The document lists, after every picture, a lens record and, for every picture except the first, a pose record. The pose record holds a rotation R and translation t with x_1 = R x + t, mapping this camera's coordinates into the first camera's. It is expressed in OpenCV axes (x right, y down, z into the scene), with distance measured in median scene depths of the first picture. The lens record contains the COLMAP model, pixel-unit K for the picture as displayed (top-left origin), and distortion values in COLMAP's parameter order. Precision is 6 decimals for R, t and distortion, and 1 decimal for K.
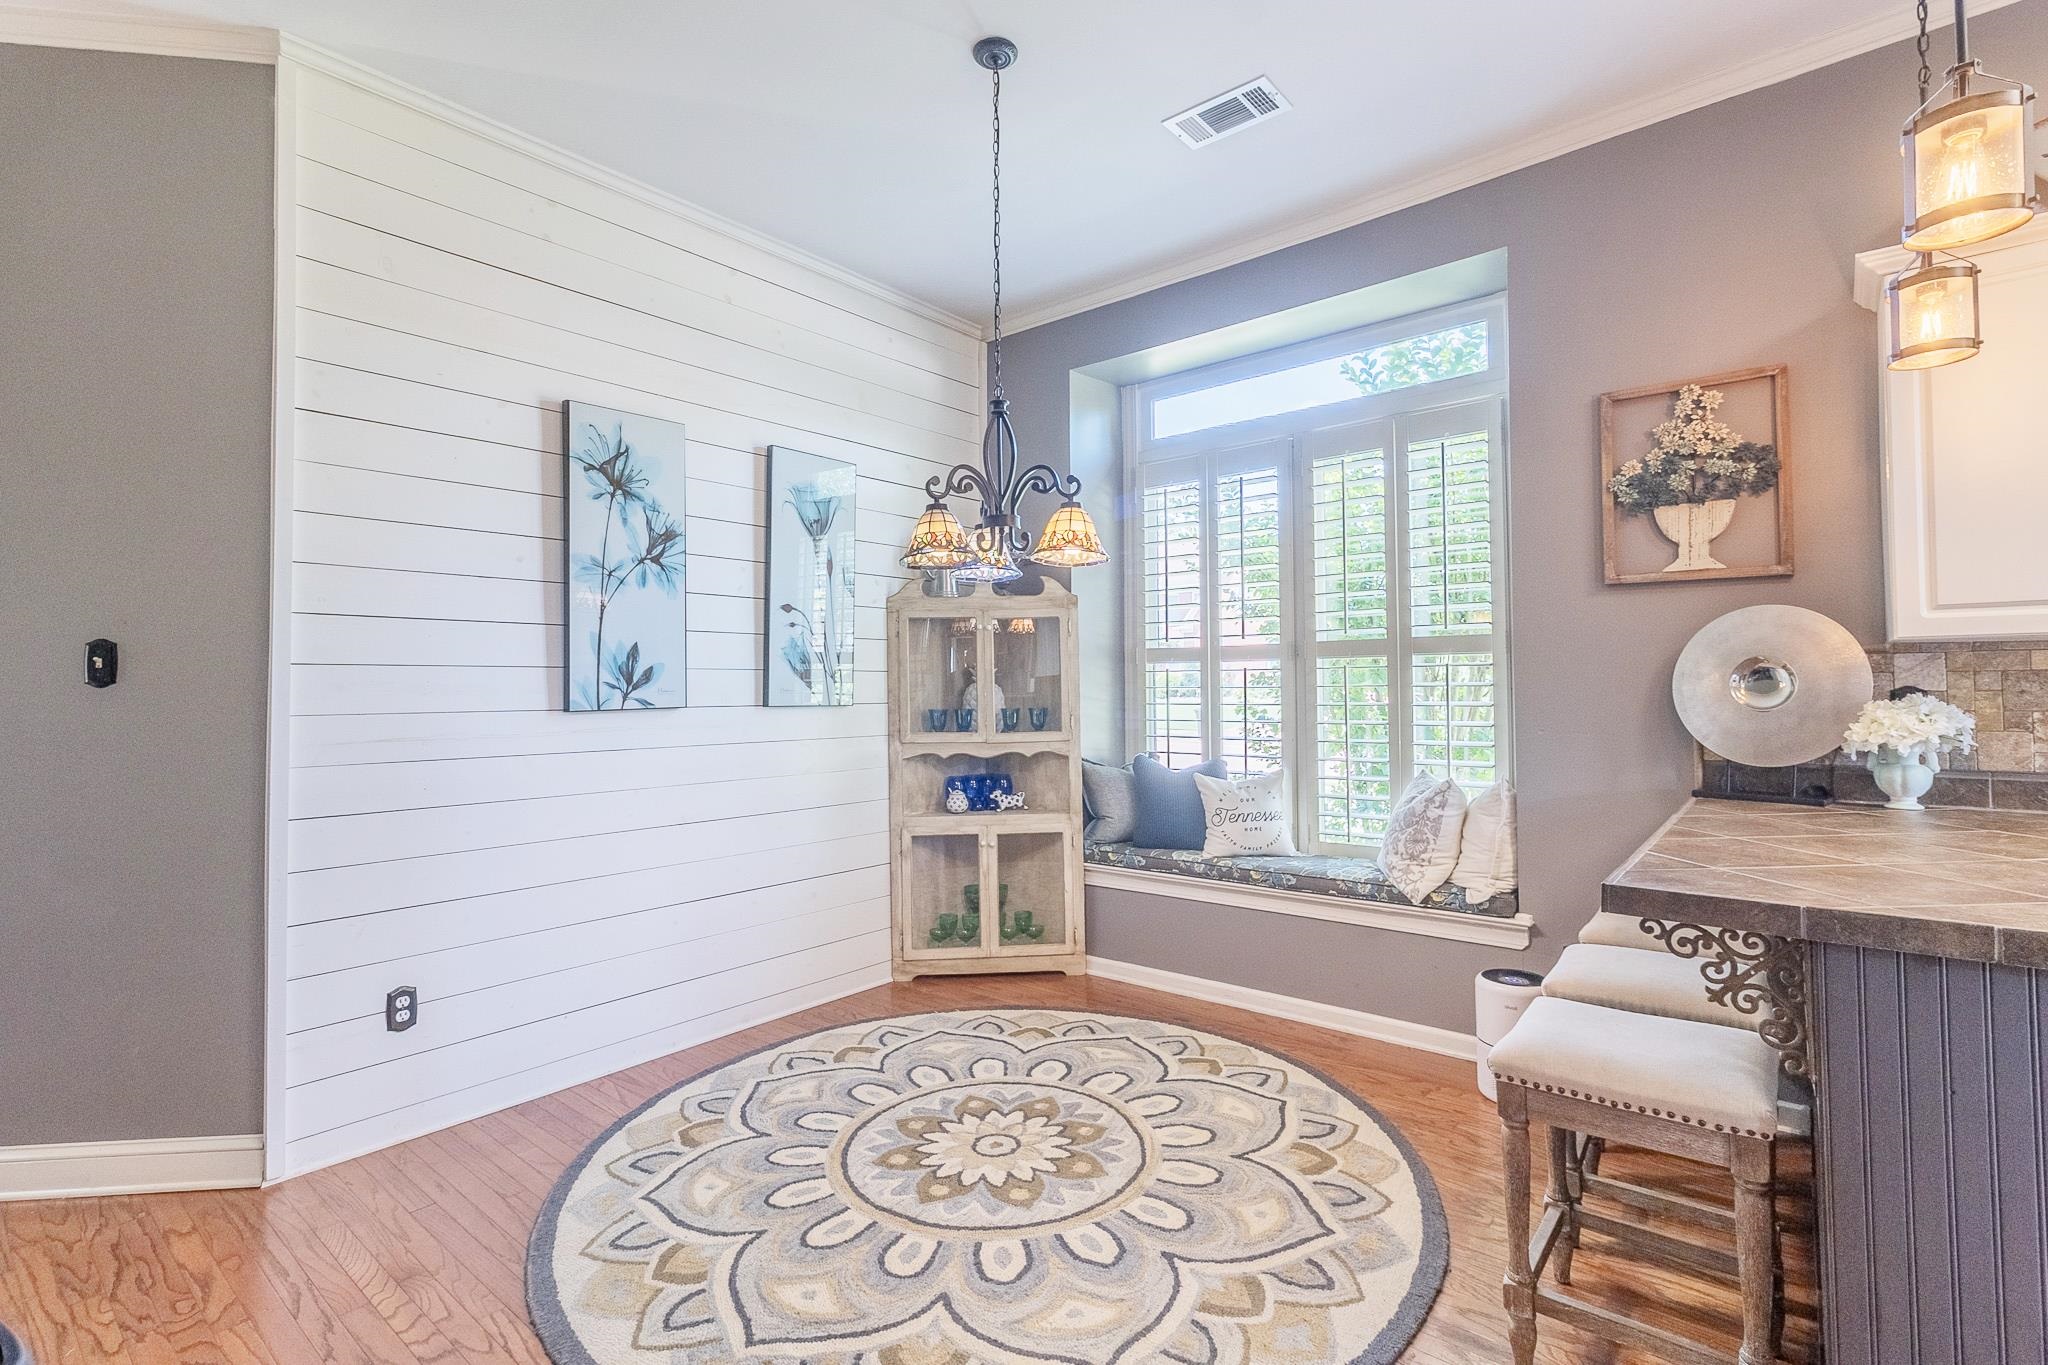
lens RADIAL K [[946.7, 0, 1034.1], [0, 946.7, 661.6], [0, 0, 1]] dist [-0.001067, 0.002226]
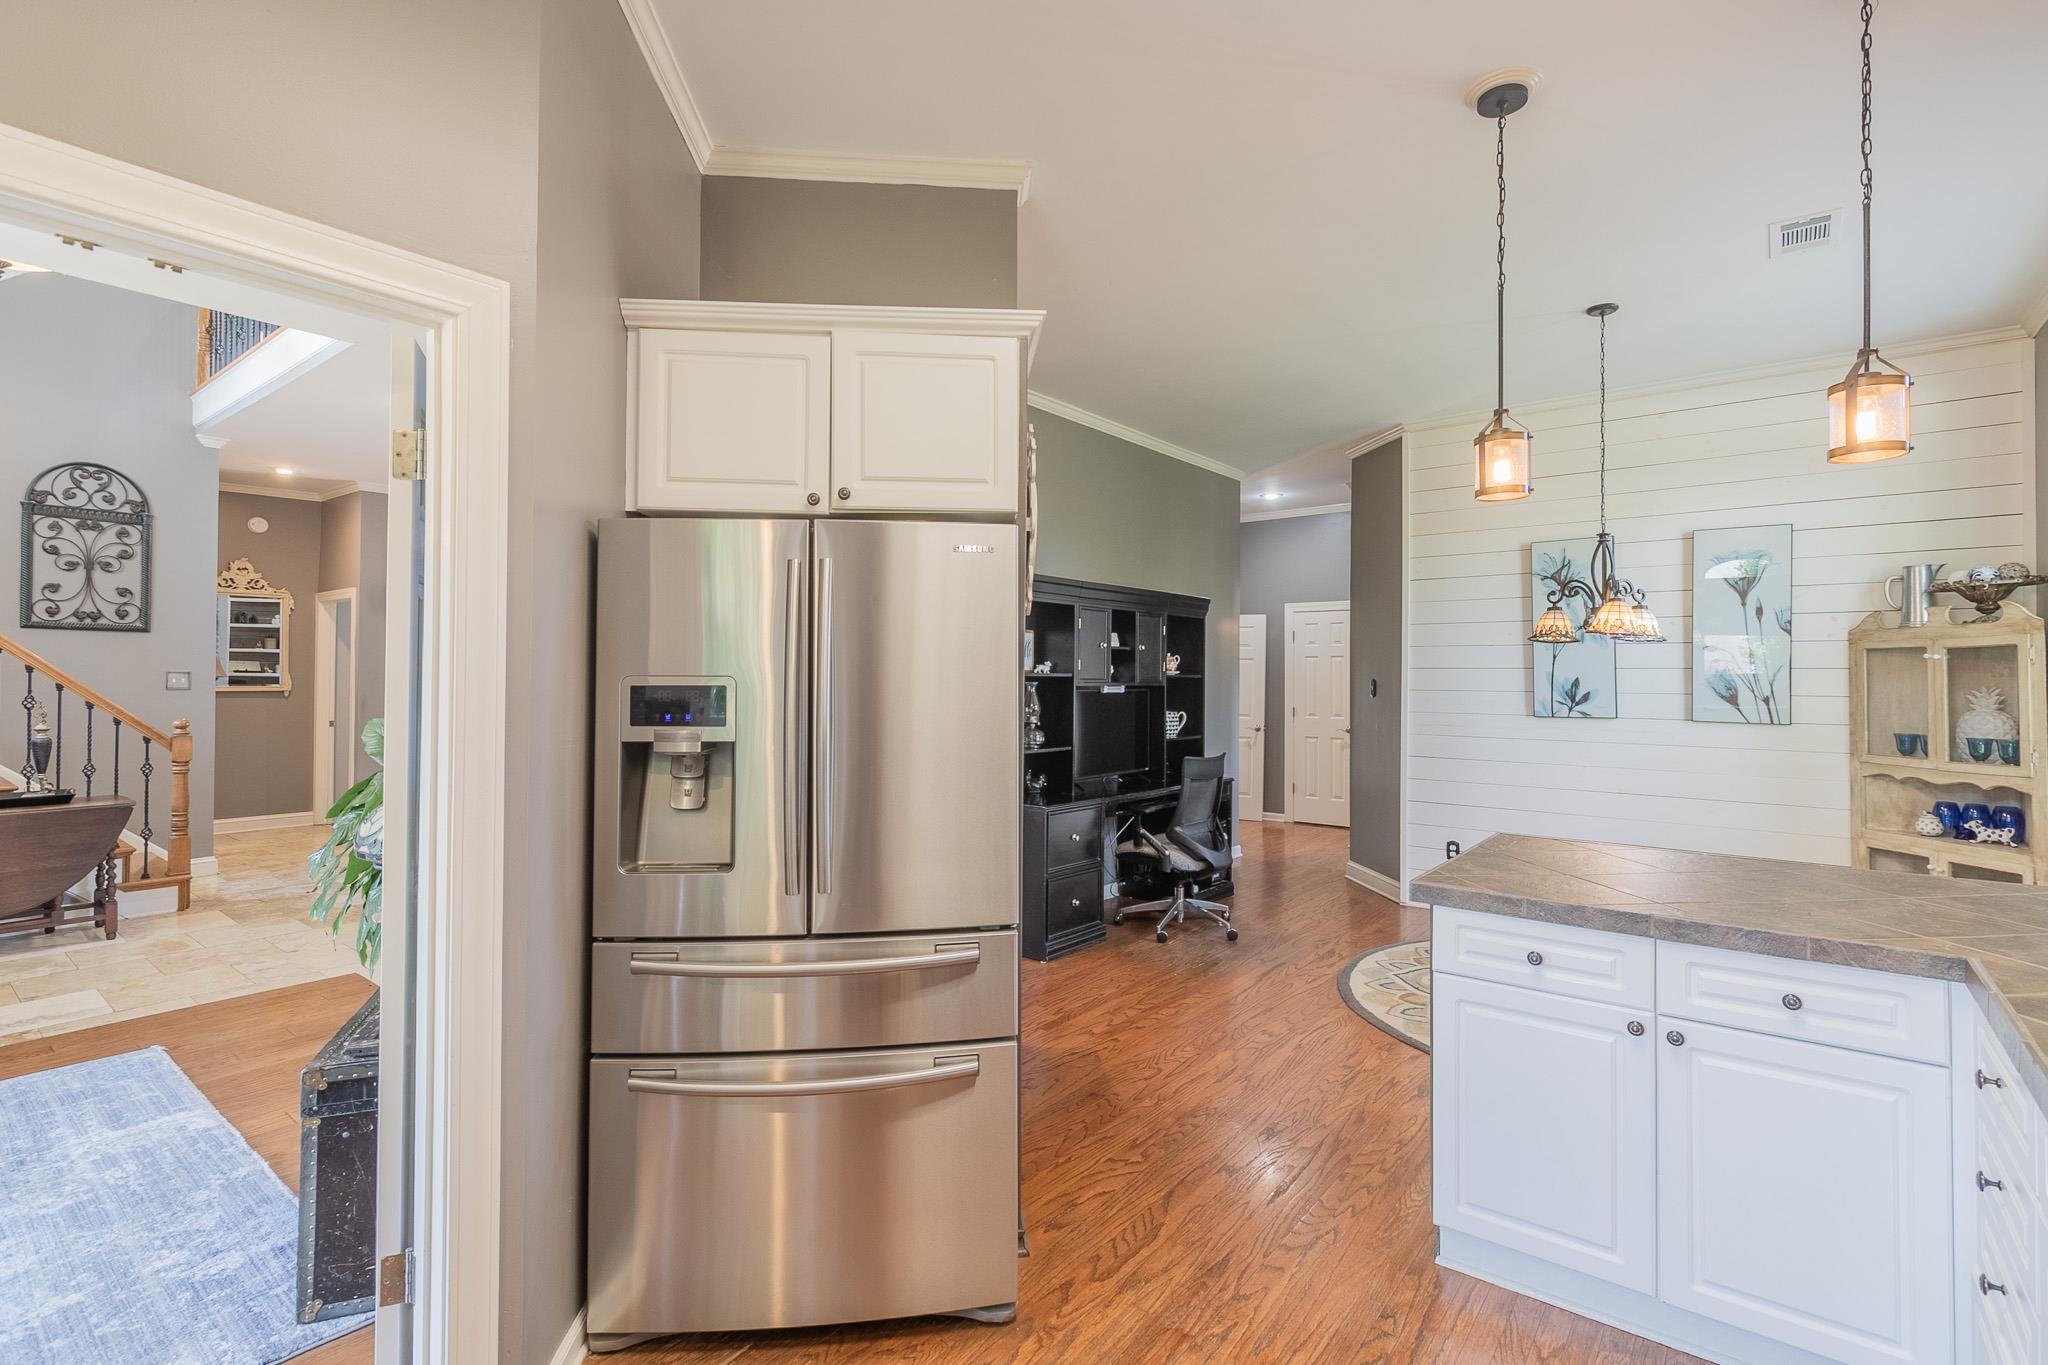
lens RADIAL K [[946.7, 0, 1037.6], [0, 946.7, 662.9], [0, 0, 1]] dist [-0.001067, 0.002226]
pose [[0.024401, -0.003526, -0.999696, 1.296413], [0.022491, 0.999743, -0.002977, -0.065675], [0.999449, -0.022412, 0.024474, 0.014315]]
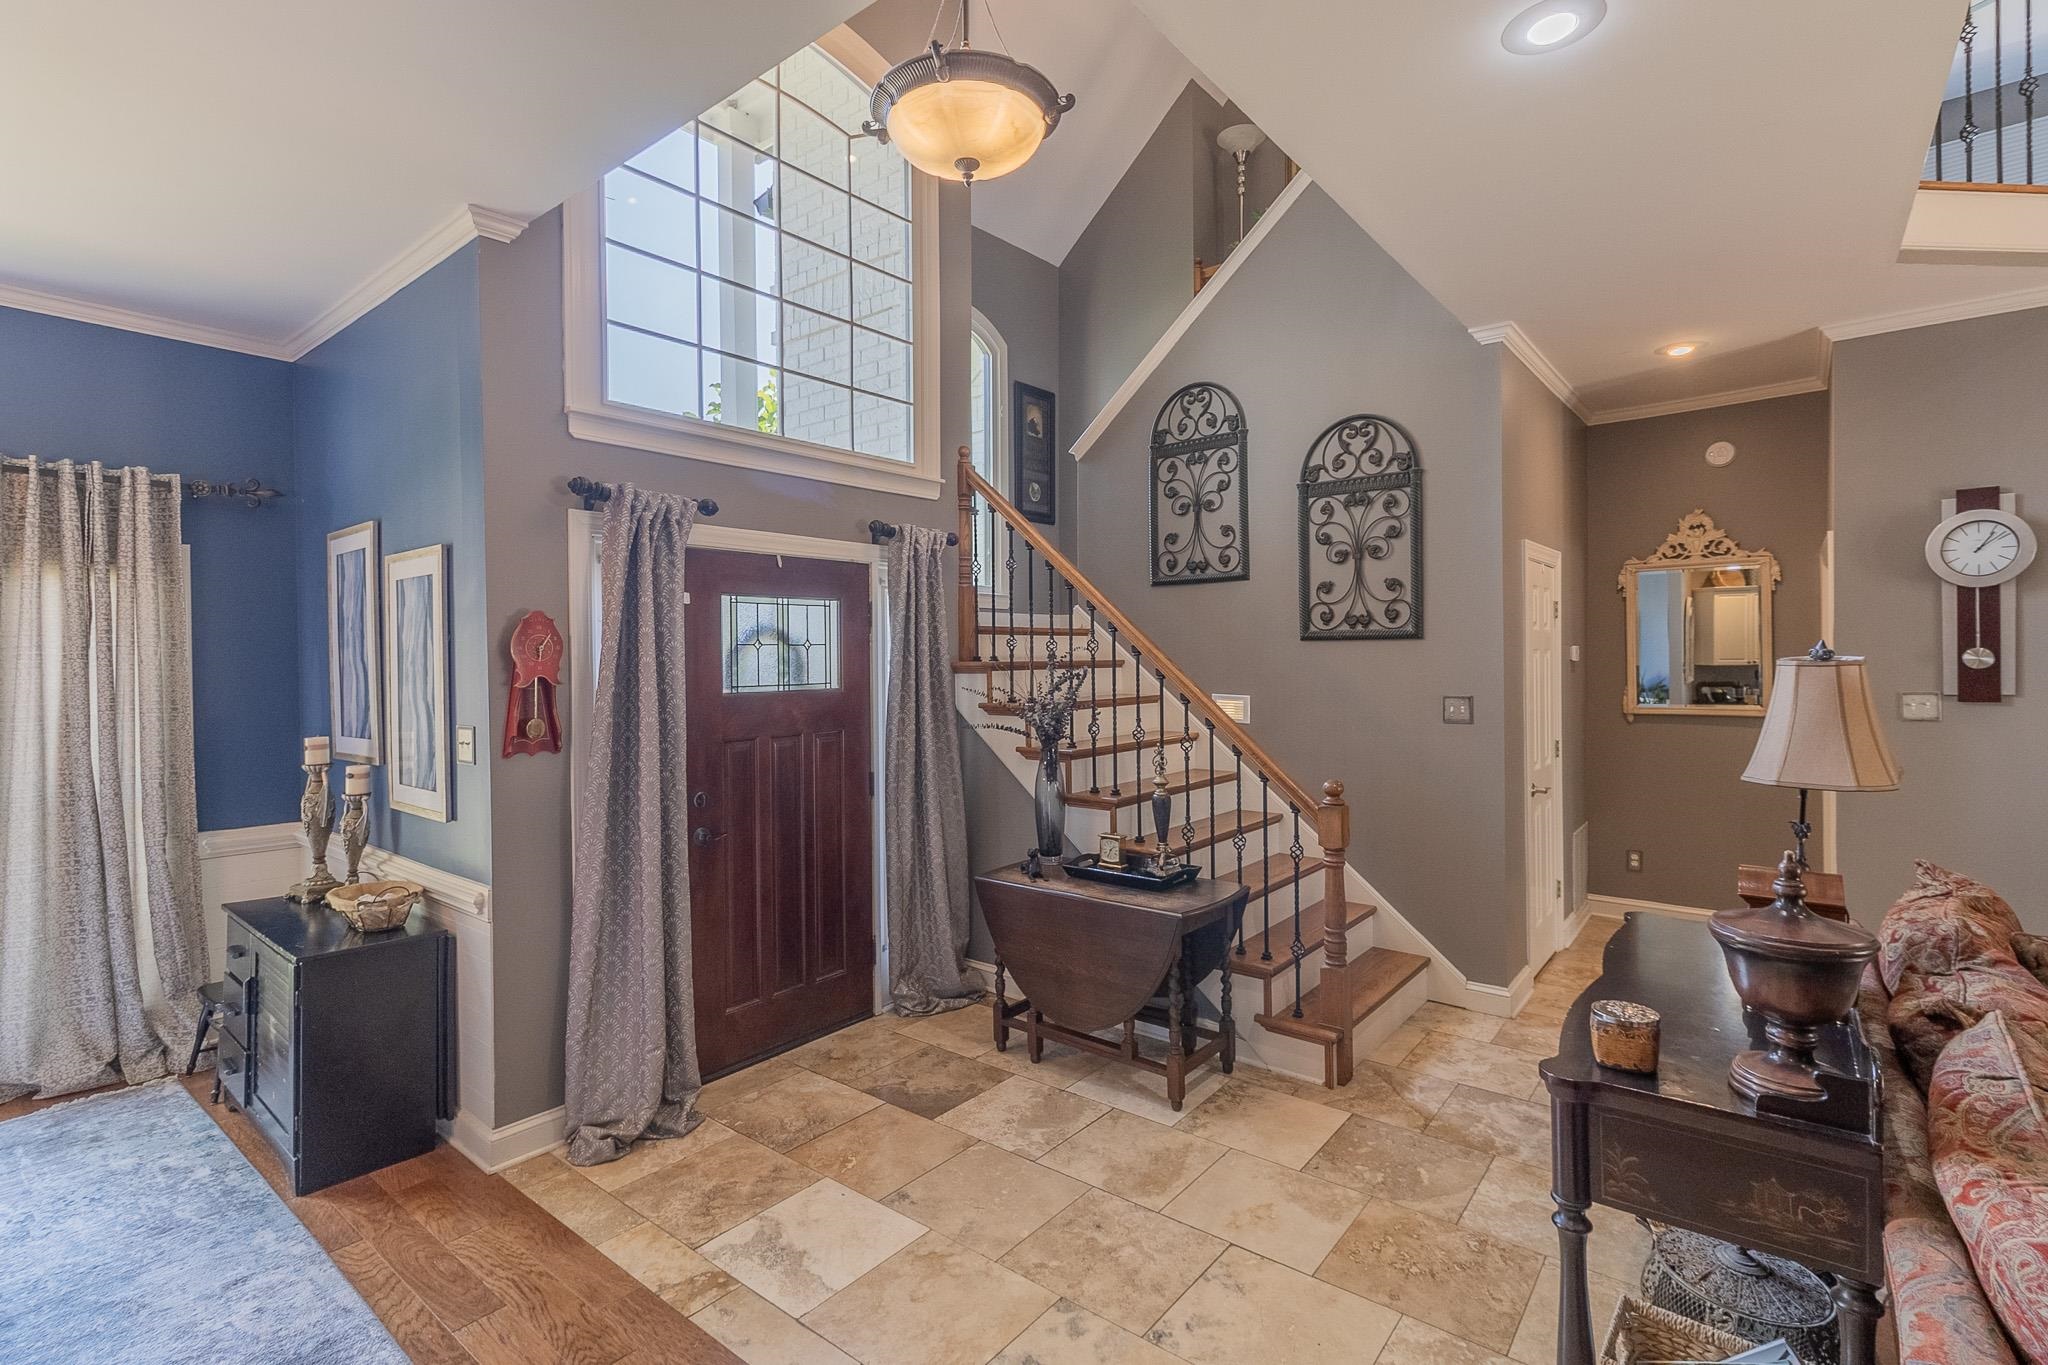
lens RADIAL K [[946.7, 0, 1014.7], [0, 946.7, 660.6], [0, 0, 1]] dist [-0.001067, 0.002226]
pose [[-0.999851, 0.017263, -0.000923, -0.235834], [0.017281, 0.999513, -0.025965, -0.124995], [0.000475, -0.025977, -0.999662, -0.457312]]
